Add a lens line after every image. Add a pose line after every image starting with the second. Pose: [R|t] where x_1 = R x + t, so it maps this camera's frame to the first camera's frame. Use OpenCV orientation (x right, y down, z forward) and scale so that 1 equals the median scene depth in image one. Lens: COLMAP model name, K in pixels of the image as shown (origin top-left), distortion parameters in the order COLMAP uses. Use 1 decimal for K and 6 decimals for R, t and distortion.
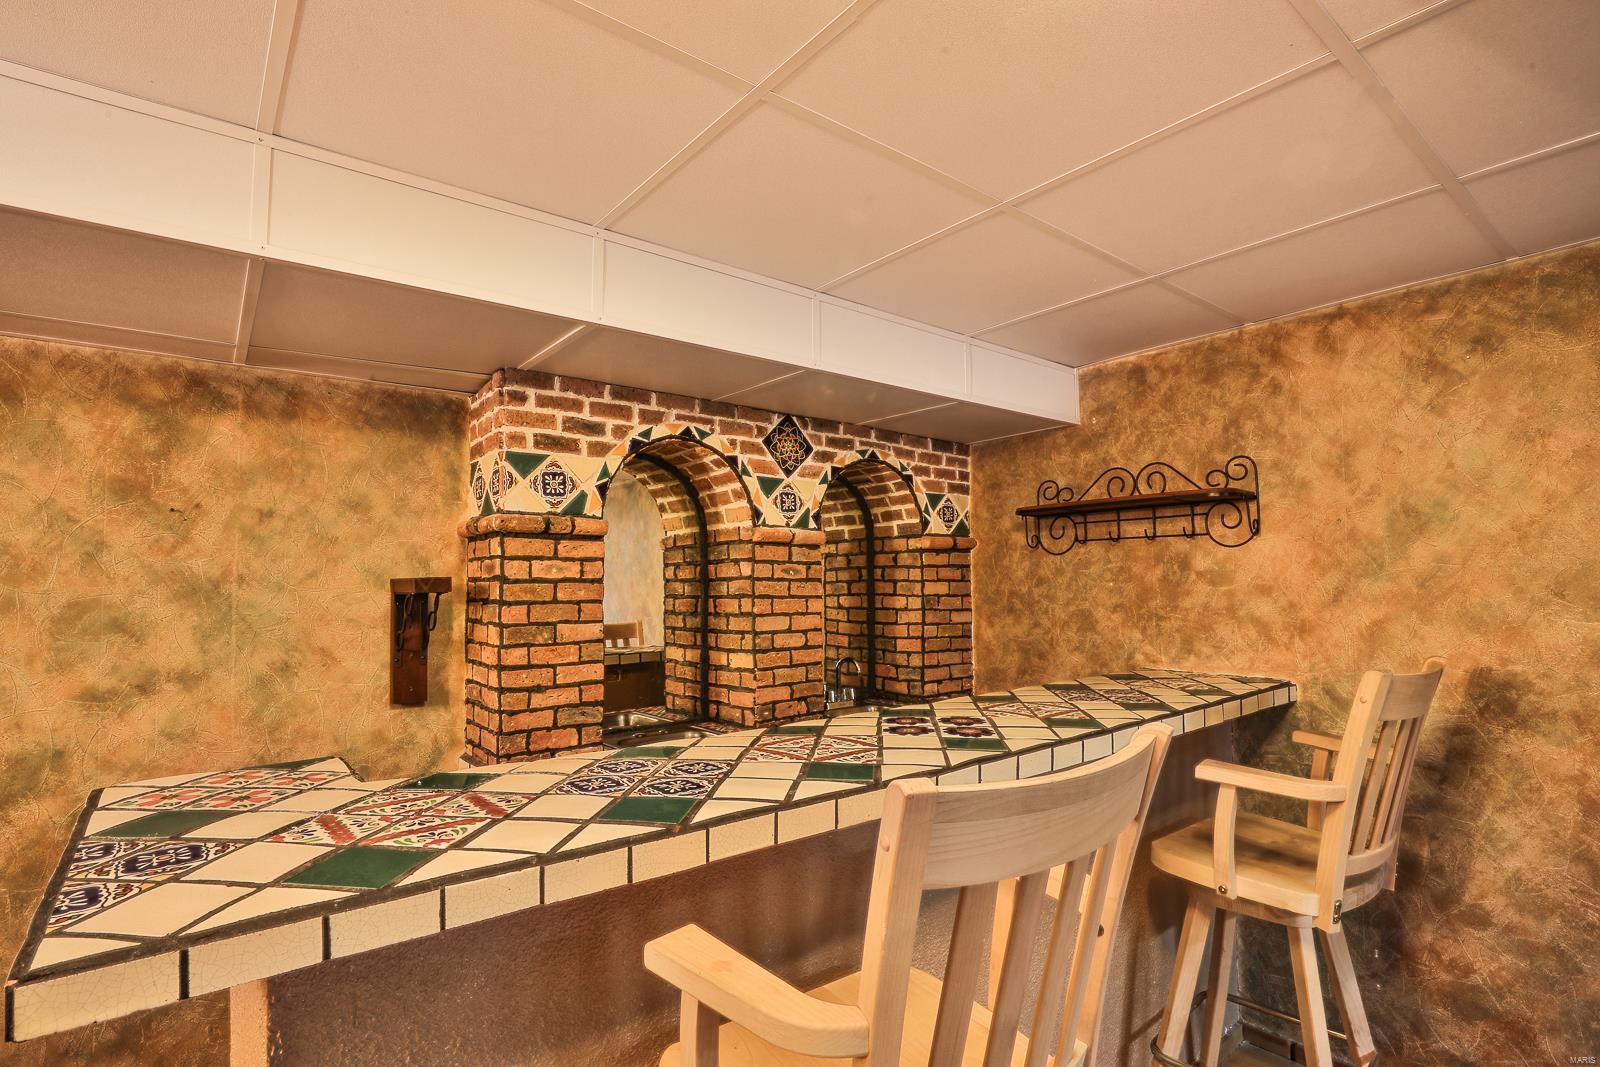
lens RADIAL K [[784.6, 0, 799.5], [0, 784.6, 549.8], [0, 0, 1]] dist [-0.029714, 0.001201]
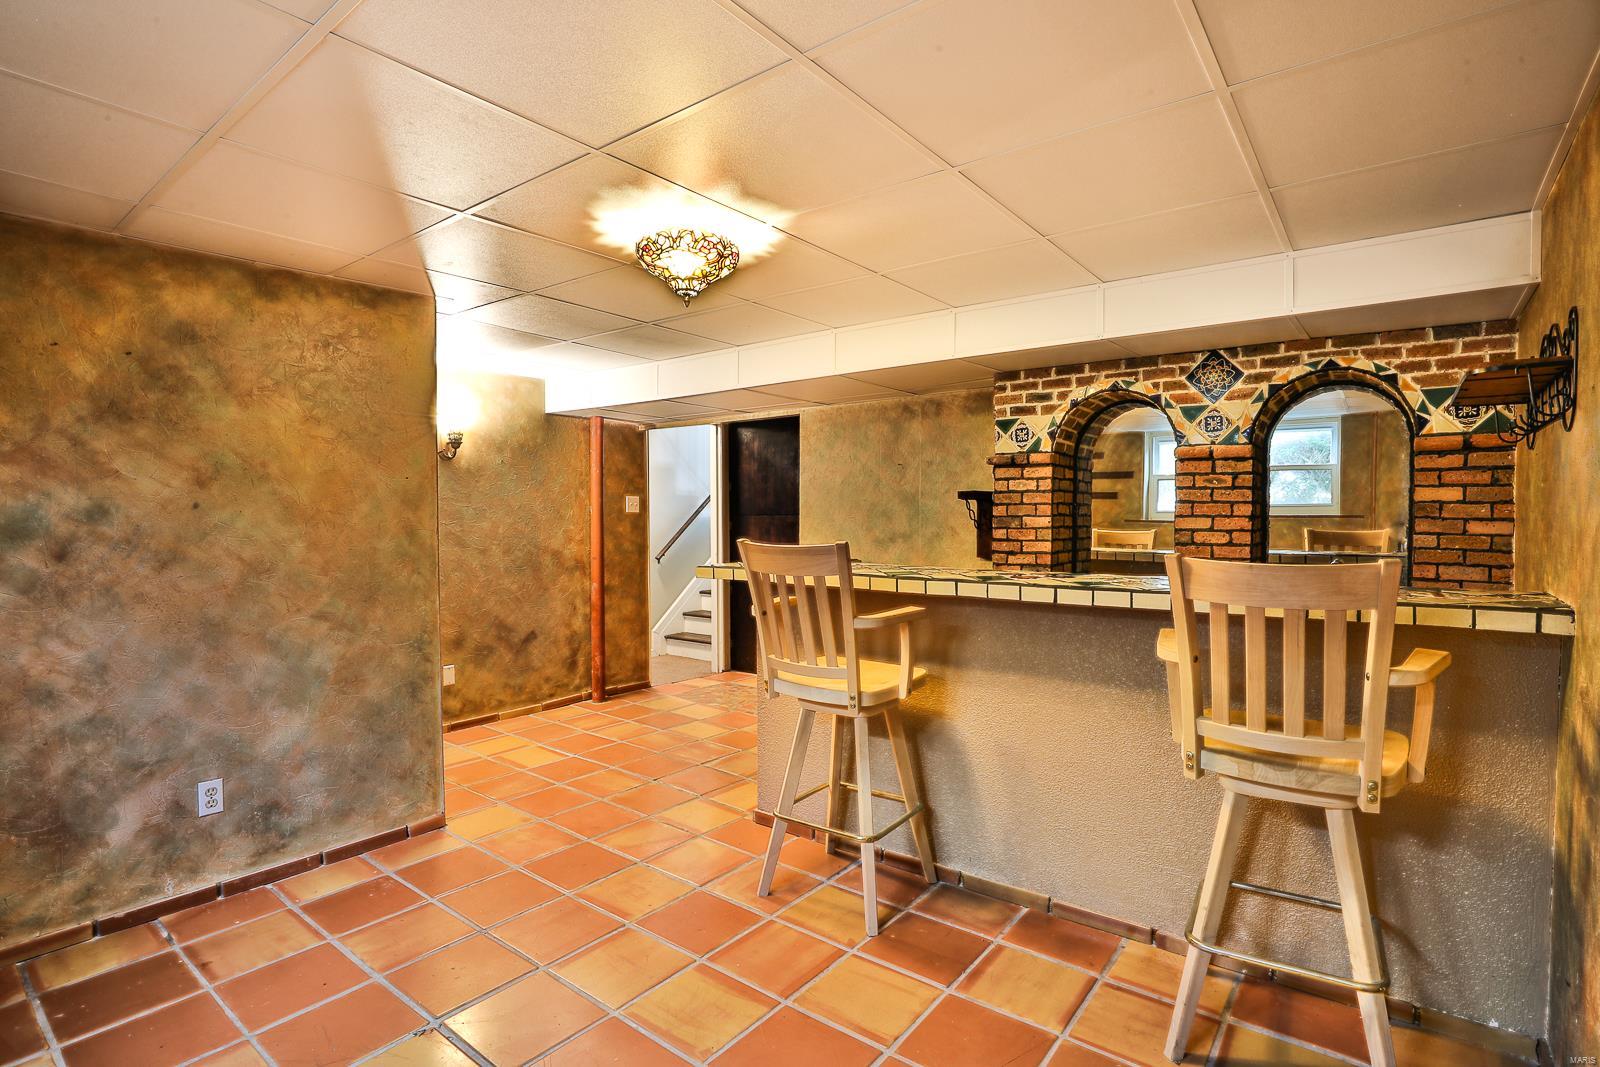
lens RADIAL K [[784.6, 0, 797.8], [0, 784.6, 525.3], [0, 0, 1]] dist [-0.029714, 0.001201]
pose [[0.240035, 0.020759, -0.970542, 1.035197], [0.040683, 0.998678, 0.031423, 0.032993], [0.969911, -0.047027, 0.238873, 0.090694]]
